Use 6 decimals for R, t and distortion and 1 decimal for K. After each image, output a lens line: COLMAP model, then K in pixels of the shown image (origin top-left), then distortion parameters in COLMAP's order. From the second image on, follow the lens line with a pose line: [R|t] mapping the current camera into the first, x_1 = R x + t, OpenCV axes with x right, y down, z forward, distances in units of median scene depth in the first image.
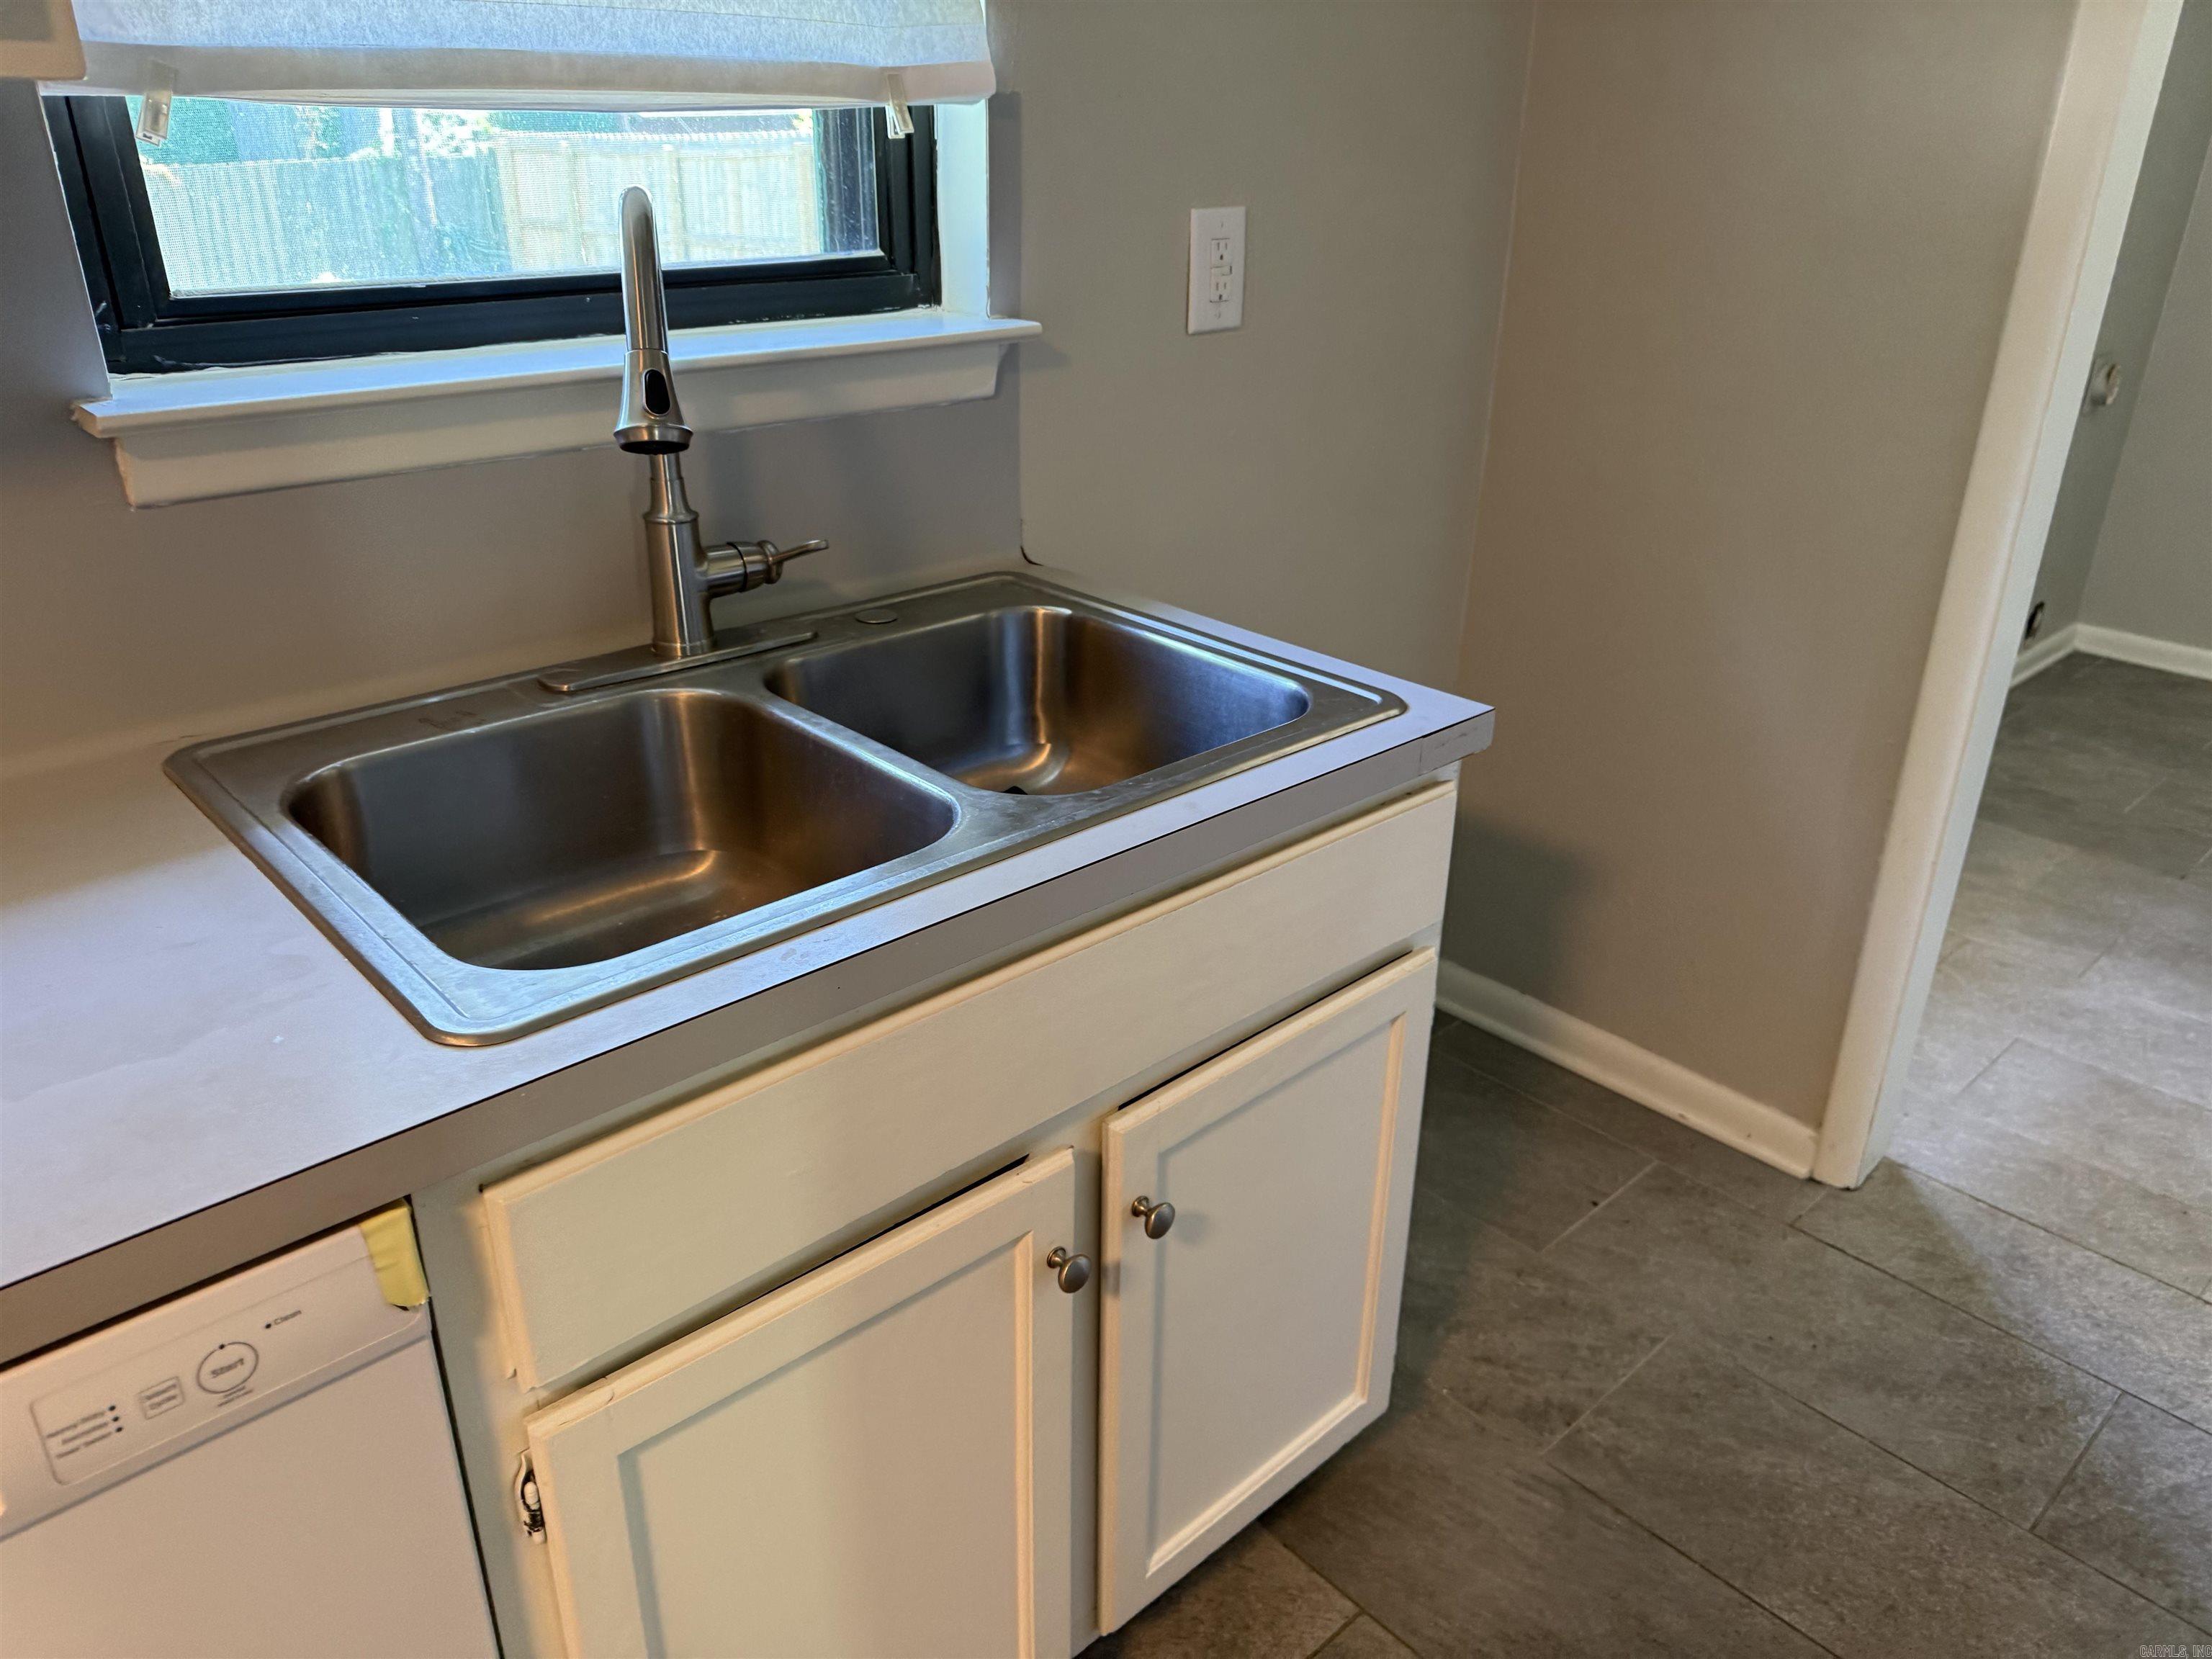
lens RADIAL K [[1585.0, 0, 1098.4], [0, 1585.0, 834.1], [0, 0, 1]] dist [0.005164, -0.007128]
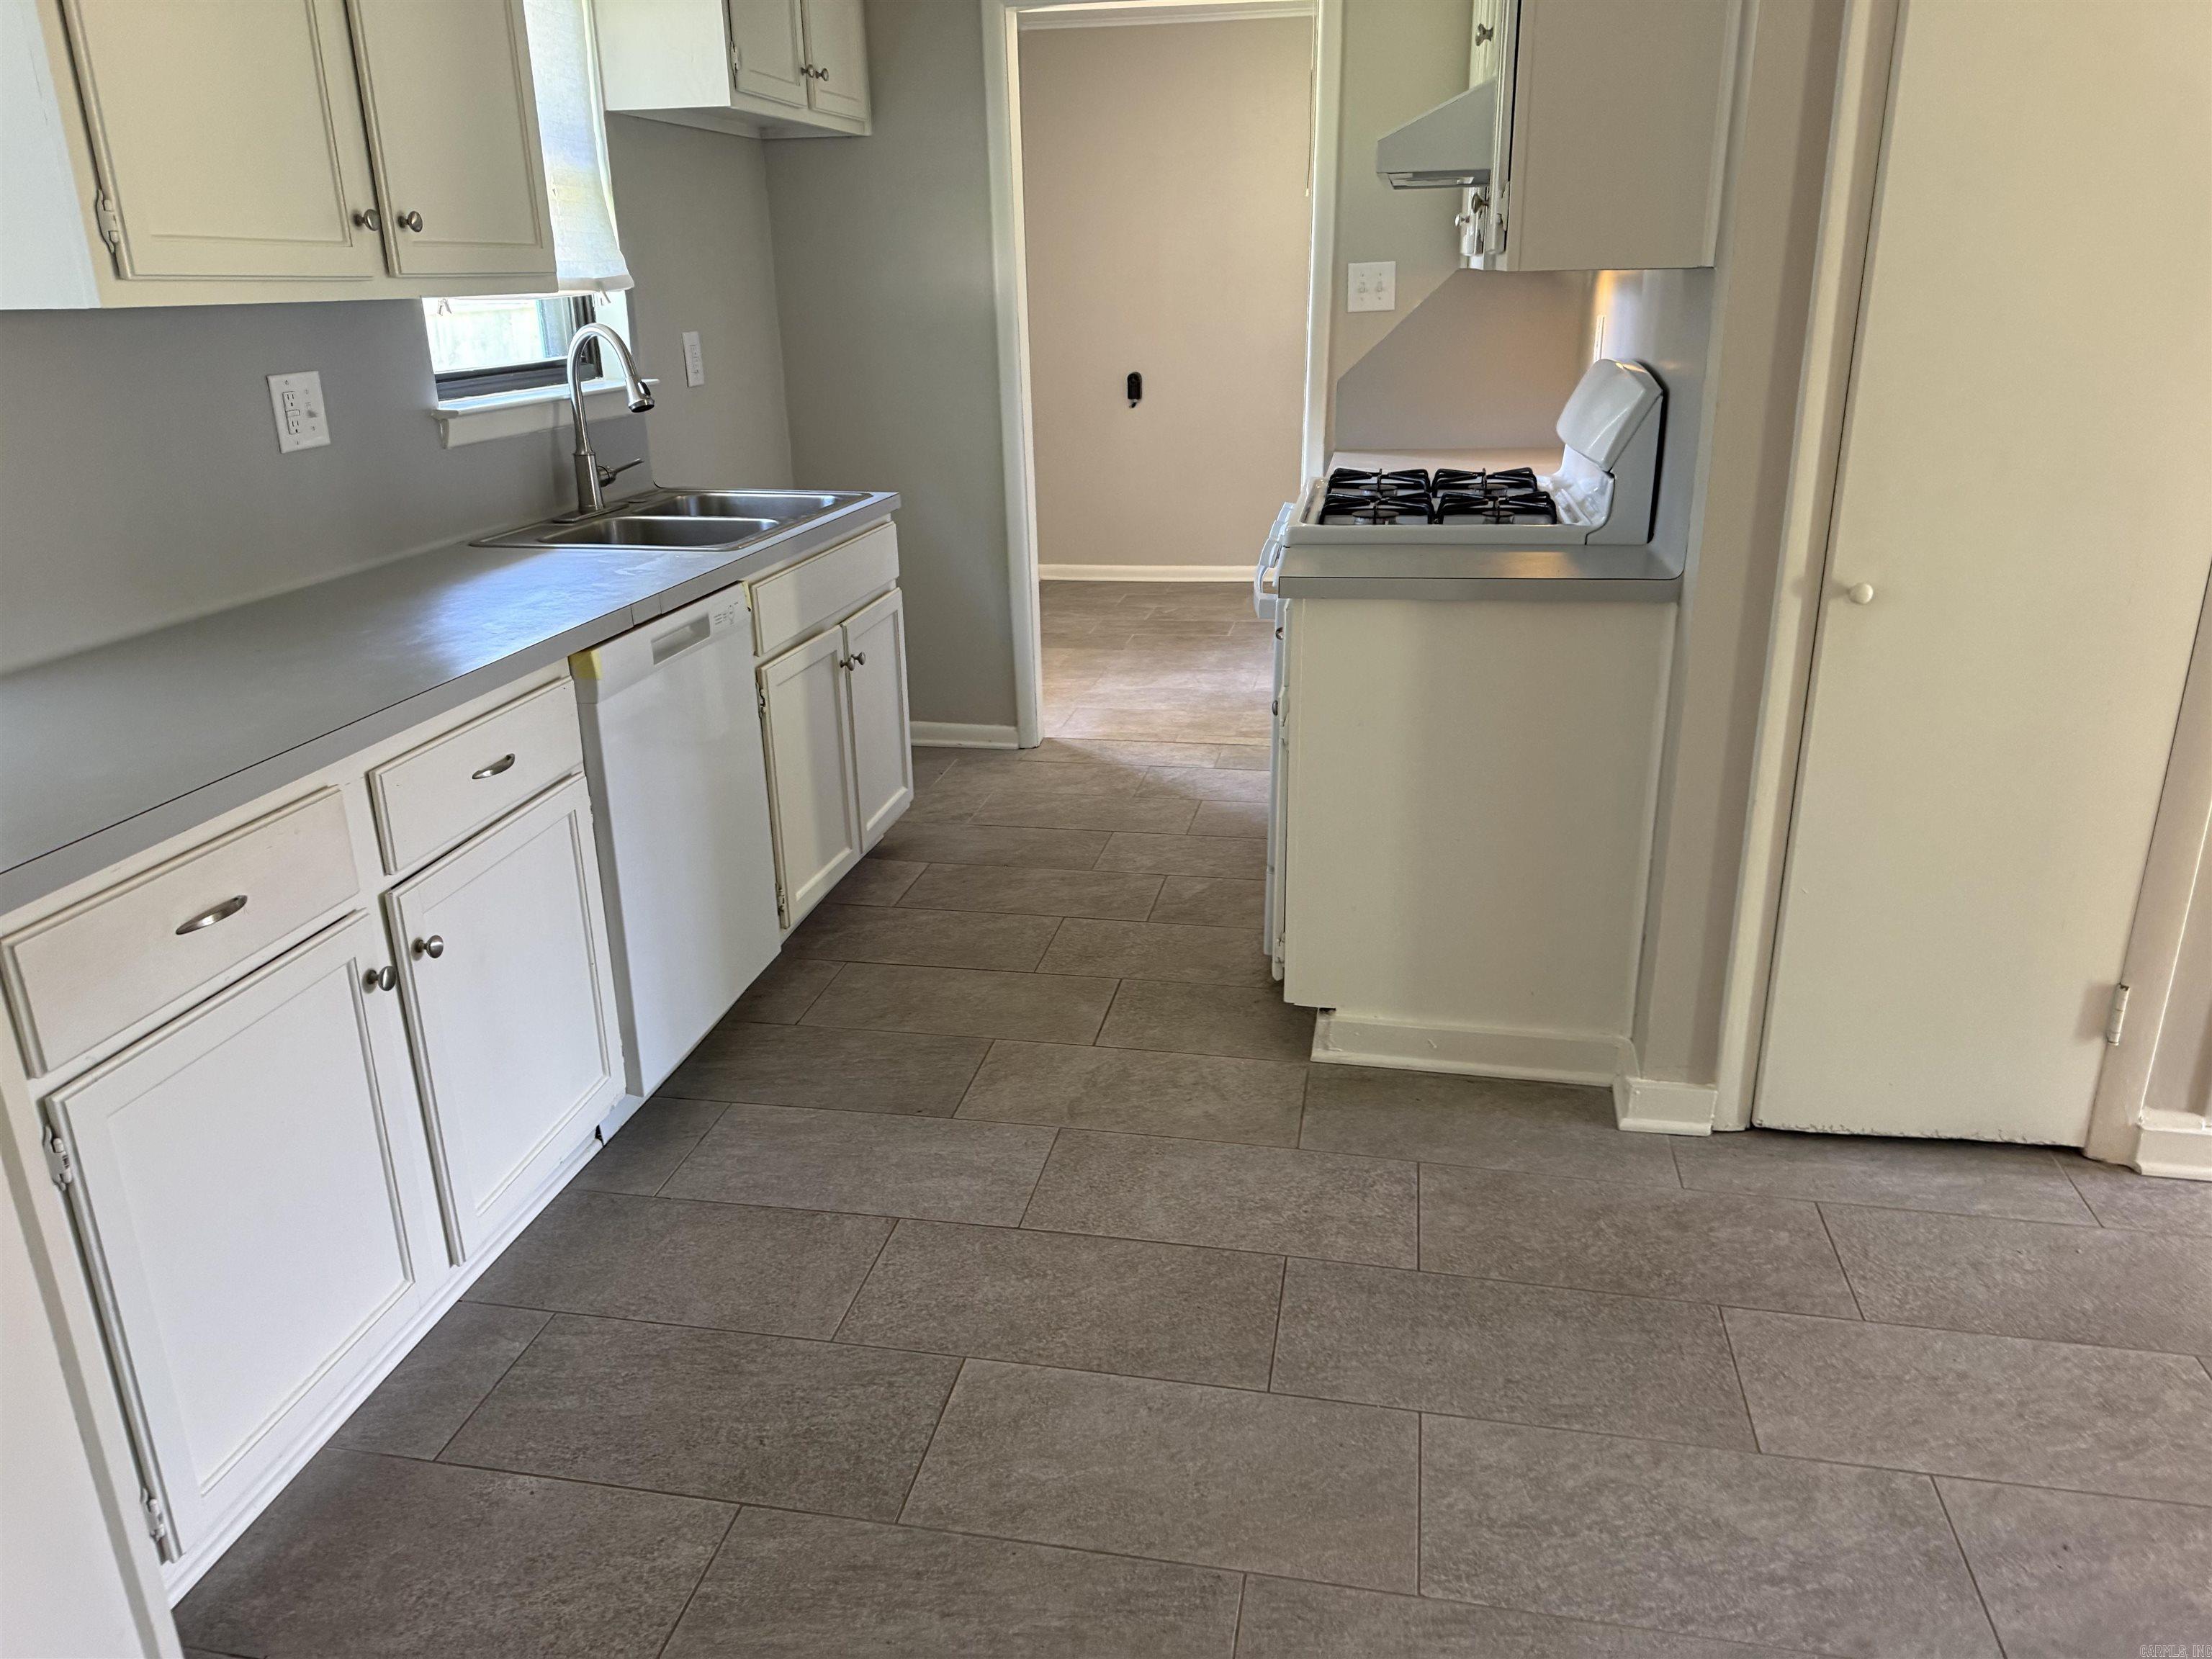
lens RADIAL K [[1581.4, 0, 1101.1], [0, 1581.4, 789.1], [0, 0, 1]] dist [0.228946, -0.361594]
pose [[0.806044, -0.209455, 0.553554, -0.933838], [0.274035, 0.961069, -0.035378, 0.507600], [-0.524593, 0.180209, 0.832062, -1.198110]]
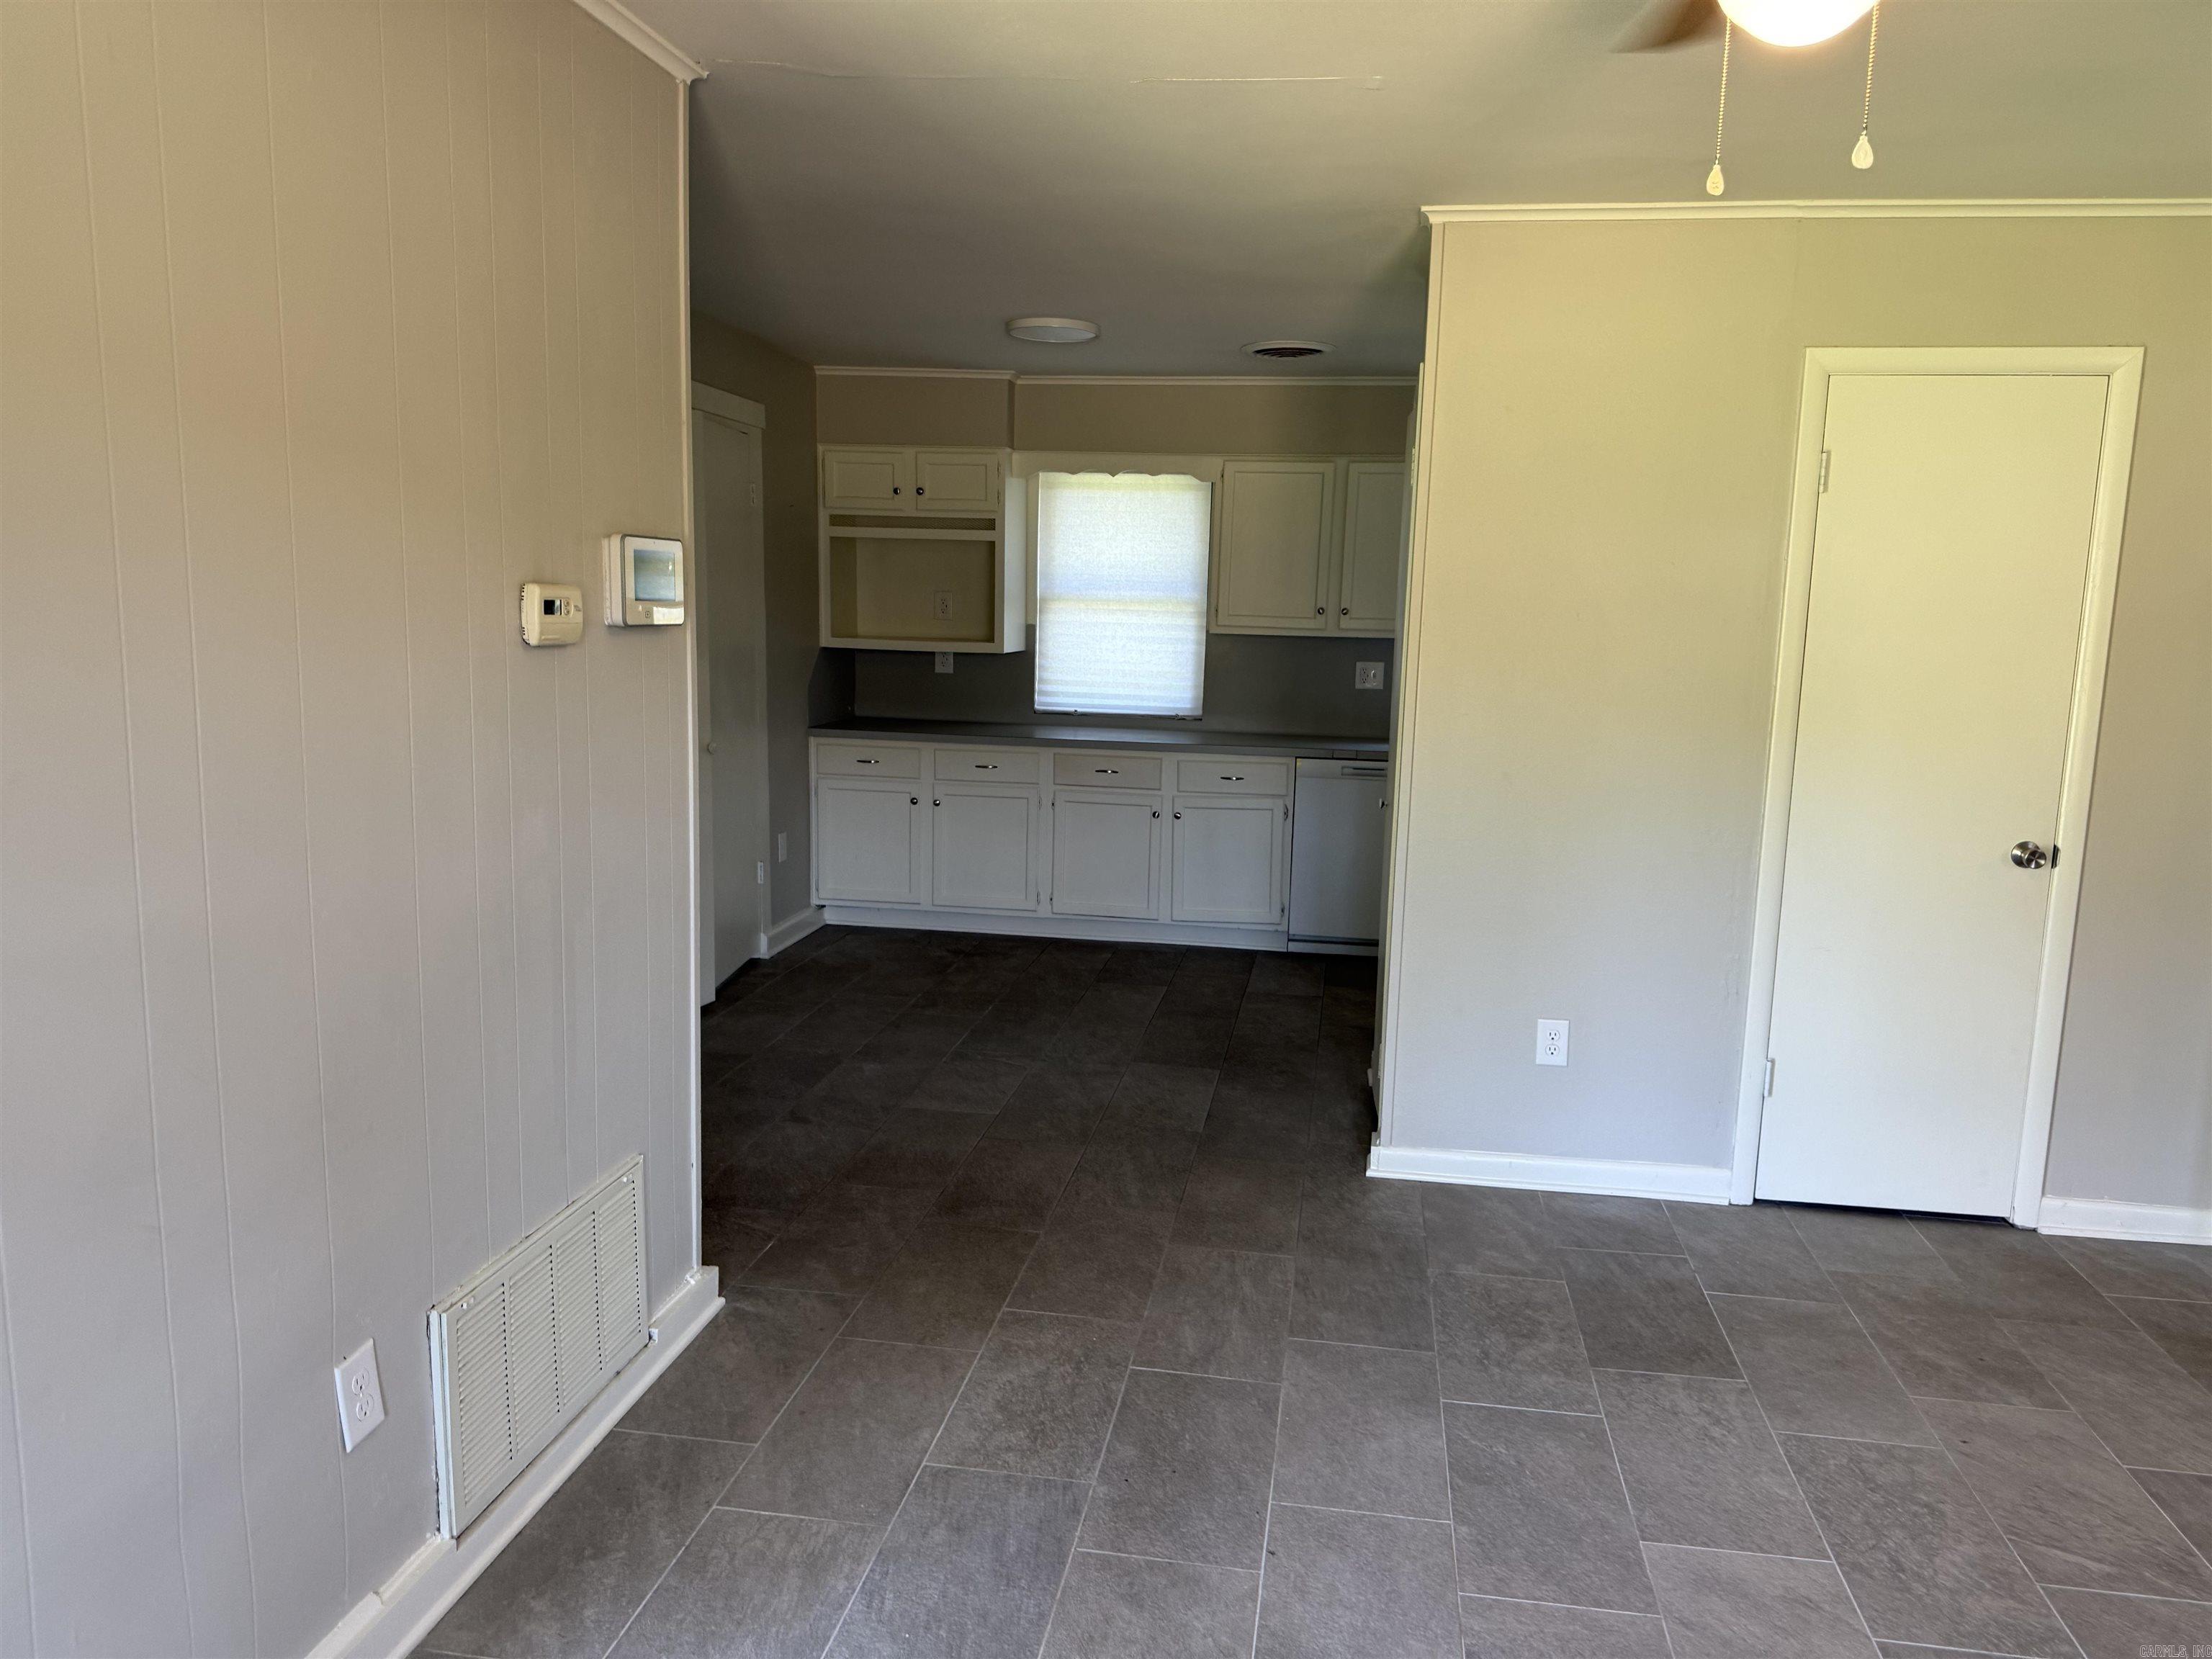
lens RADIAL K [[1544.2, 0, 1110.5], [0, 1544.2, 855.7], [0, 0, 1]] dist [0.116420, -0.180205]
pose [[0.622552, 0.133642, -0.771083, 2.228855], [-0.345344, 0.931098, -0.117447, 1.047114], [0.702258, 0.339406, 0.625809, -2.418336]]
